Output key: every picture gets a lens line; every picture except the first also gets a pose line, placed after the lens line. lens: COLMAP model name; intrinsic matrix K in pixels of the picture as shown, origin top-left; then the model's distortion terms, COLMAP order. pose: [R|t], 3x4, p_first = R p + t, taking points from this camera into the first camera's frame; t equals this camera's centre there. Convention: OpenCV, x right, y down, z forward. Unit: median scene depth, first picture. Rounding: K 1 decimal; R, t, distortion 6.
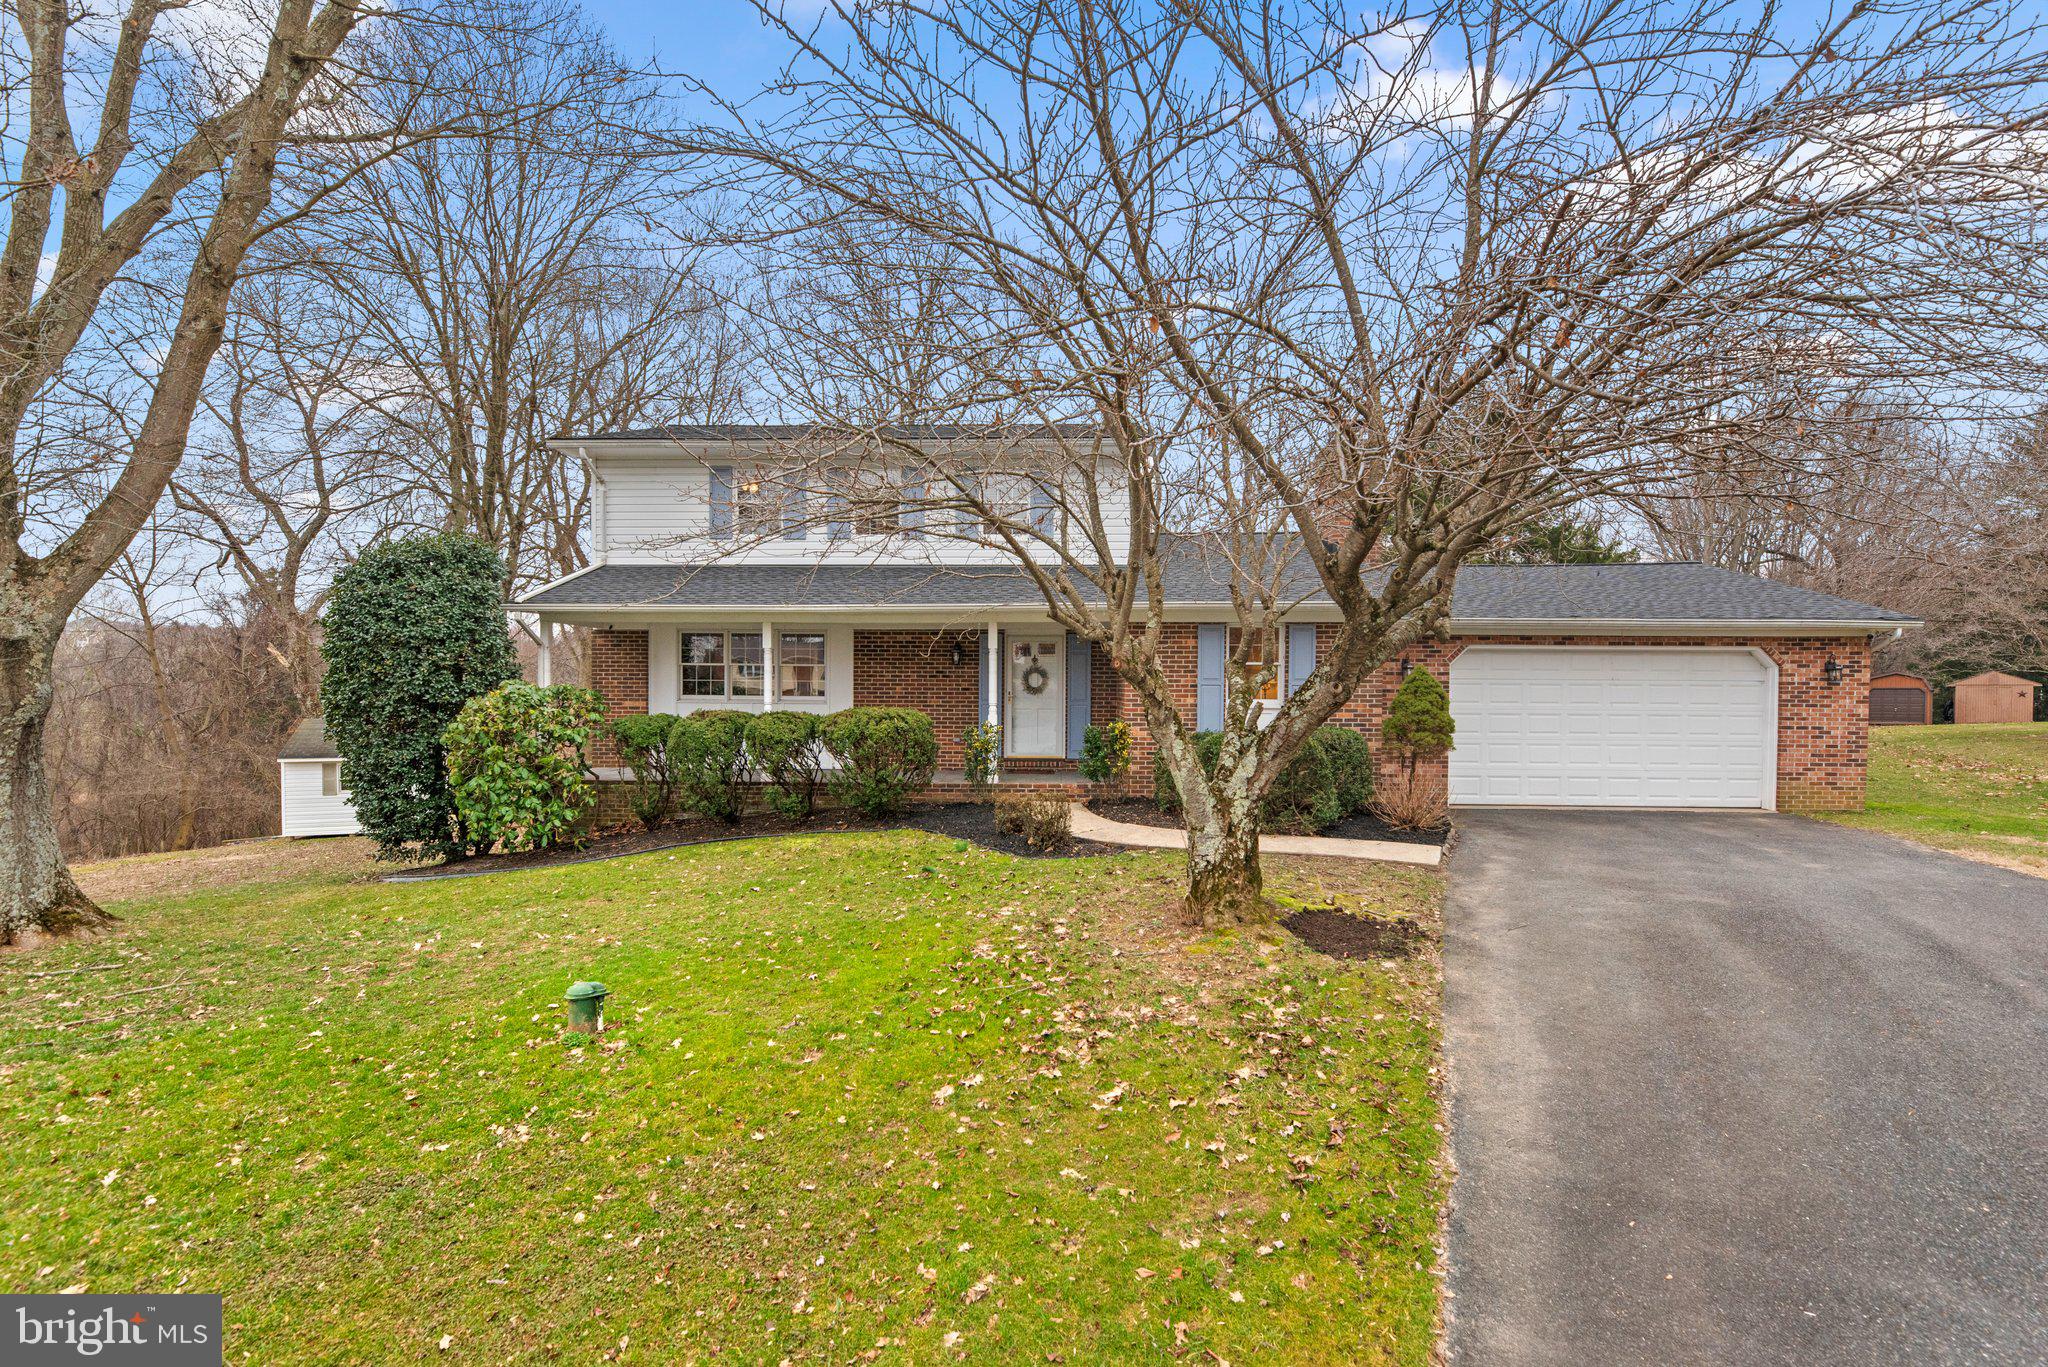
lens RADIAL K [[917.9, 0, 1024.0], [0, 917.9, 683.5], [0, 0, 1]] dist [0.002837, -0.001522]
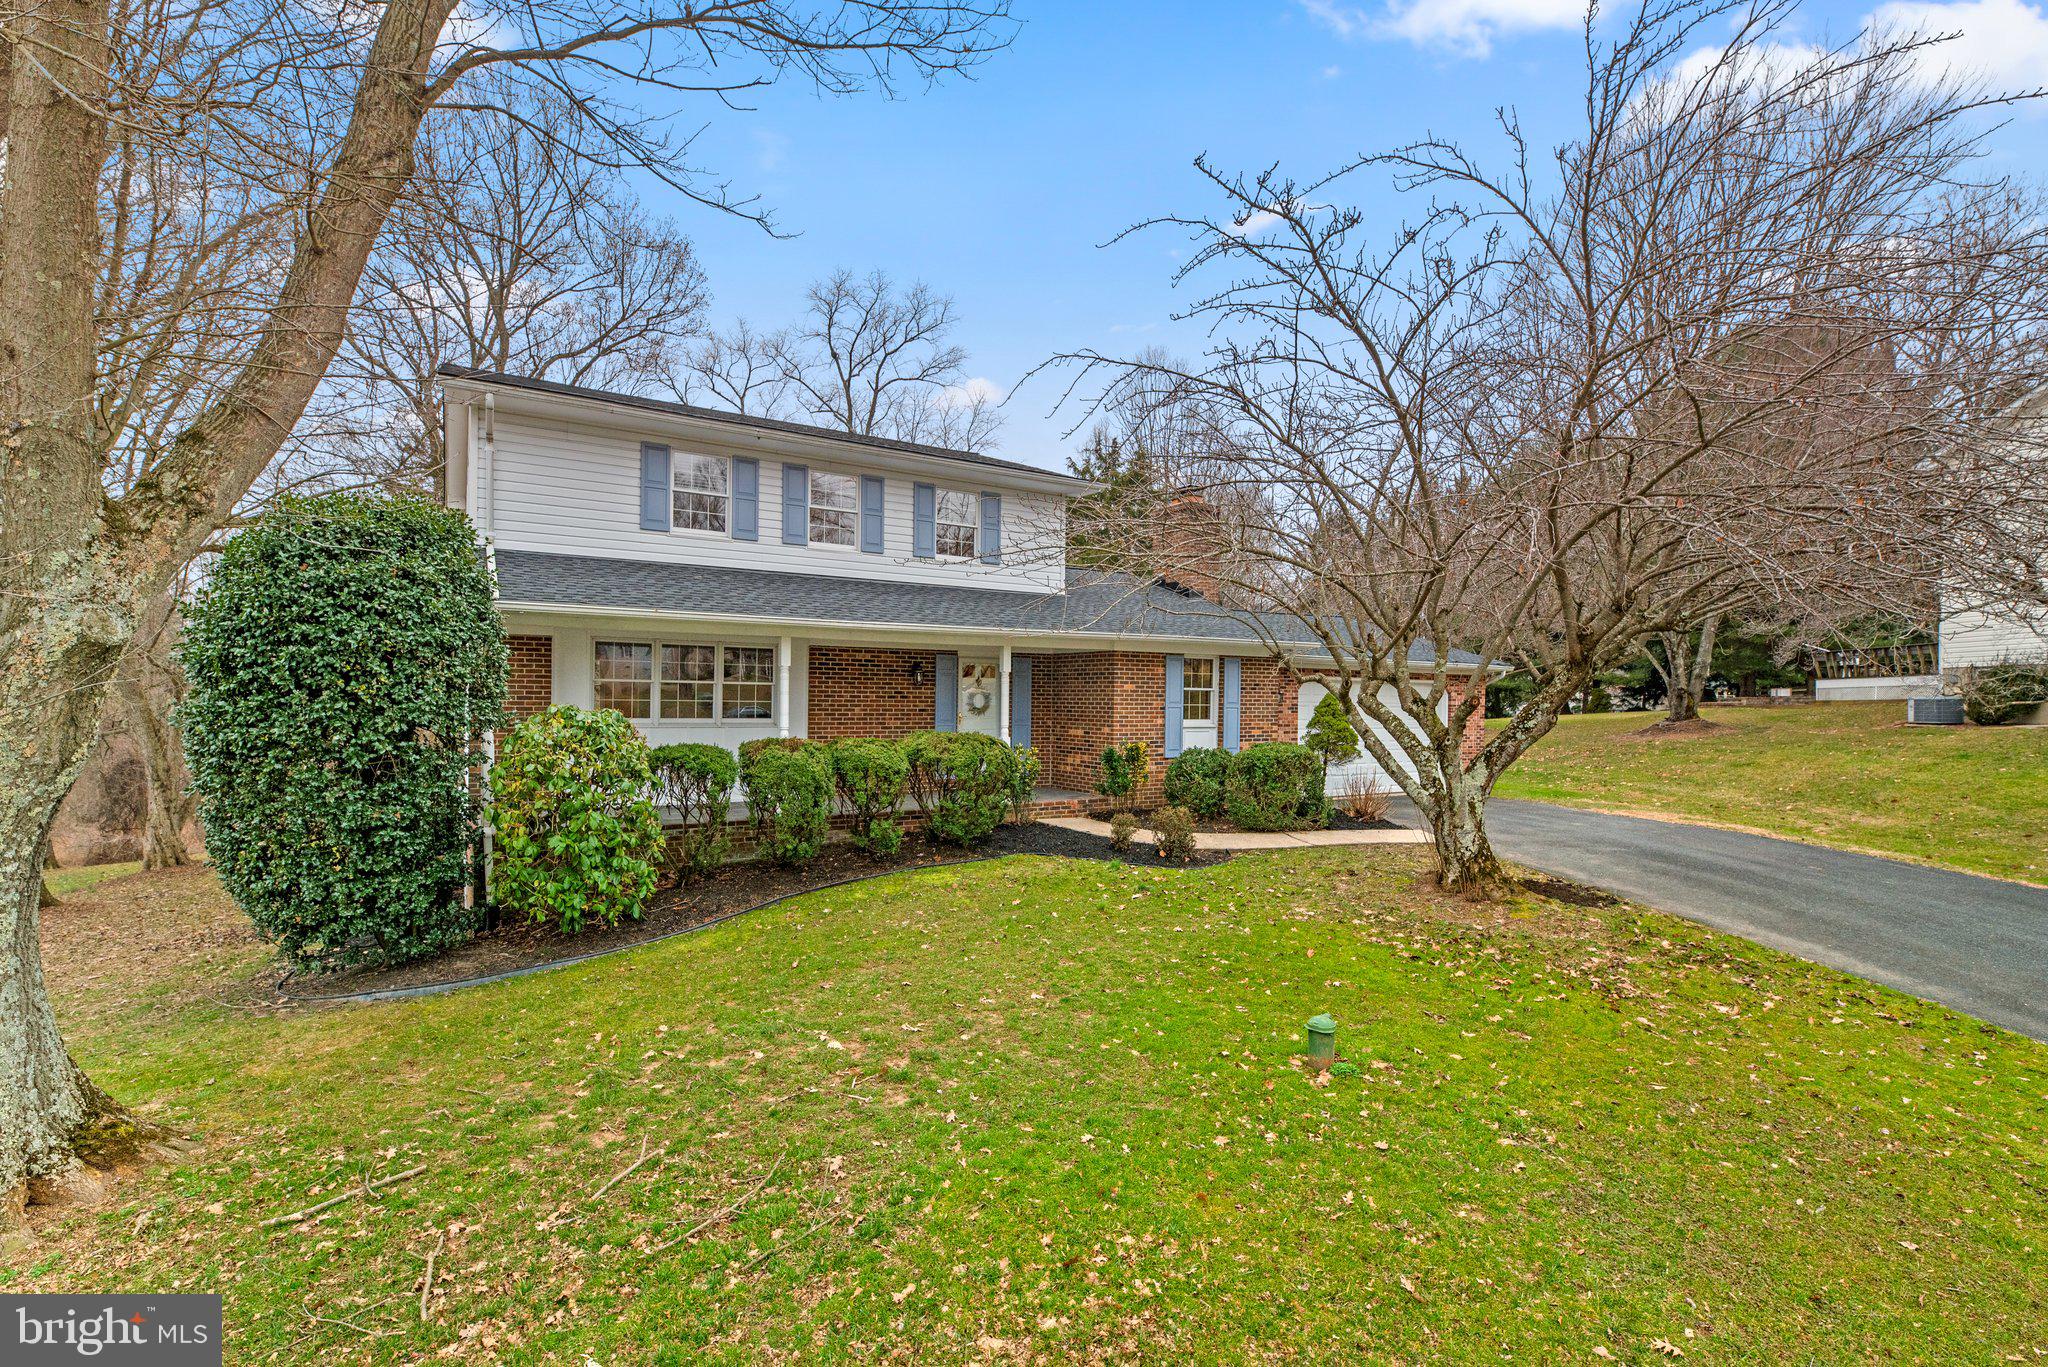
lens RADIAL K [[917.9, 0, 1024.0], [0, 917.9, 683.5], [0, 0, 1]] dist [0.002837, -0.001522]
pose [[0.836363, 0.012596, 0.548032, -0.569917], [-0.007350, 0.999904, -0.011763, -0.013242], [-0.548127, 0.005810, 0.836375, 0.139736]]
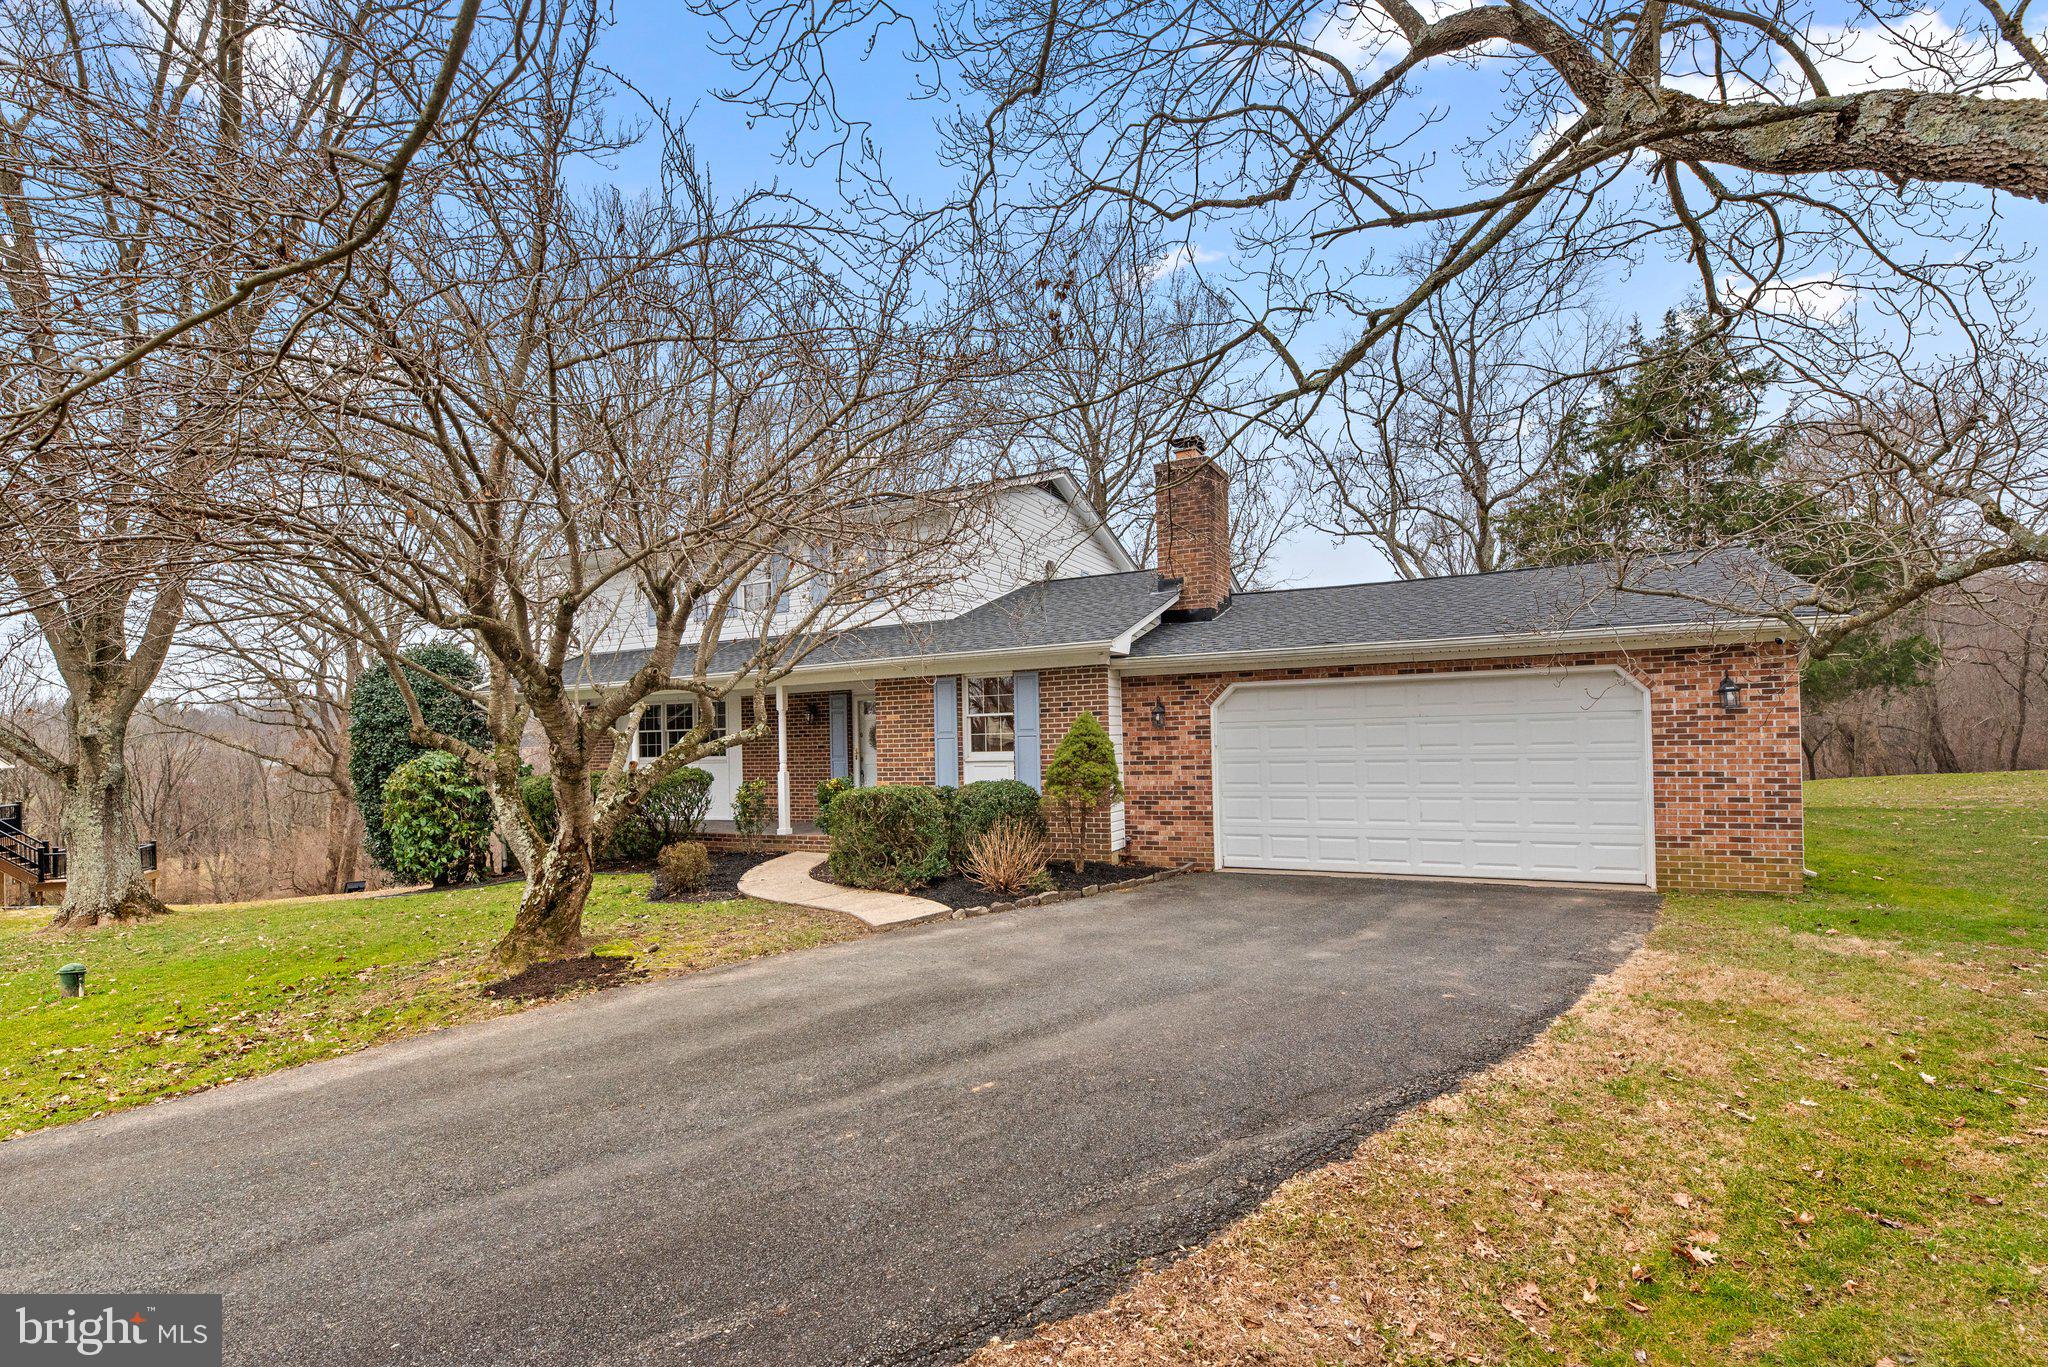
lens RADIAL K [[935.6, 0, 1021.4], [0, 935.6, 703.3], [0, 0, 1]] dist [0.000841, -0.000970]
pose [[0.905252, -0.044581, -0.422531, 0.688199], [0.031033, 0.998761, -0.038891, 0.005515], [0.423741, 0.022094, 0.905514, 0.118796]]
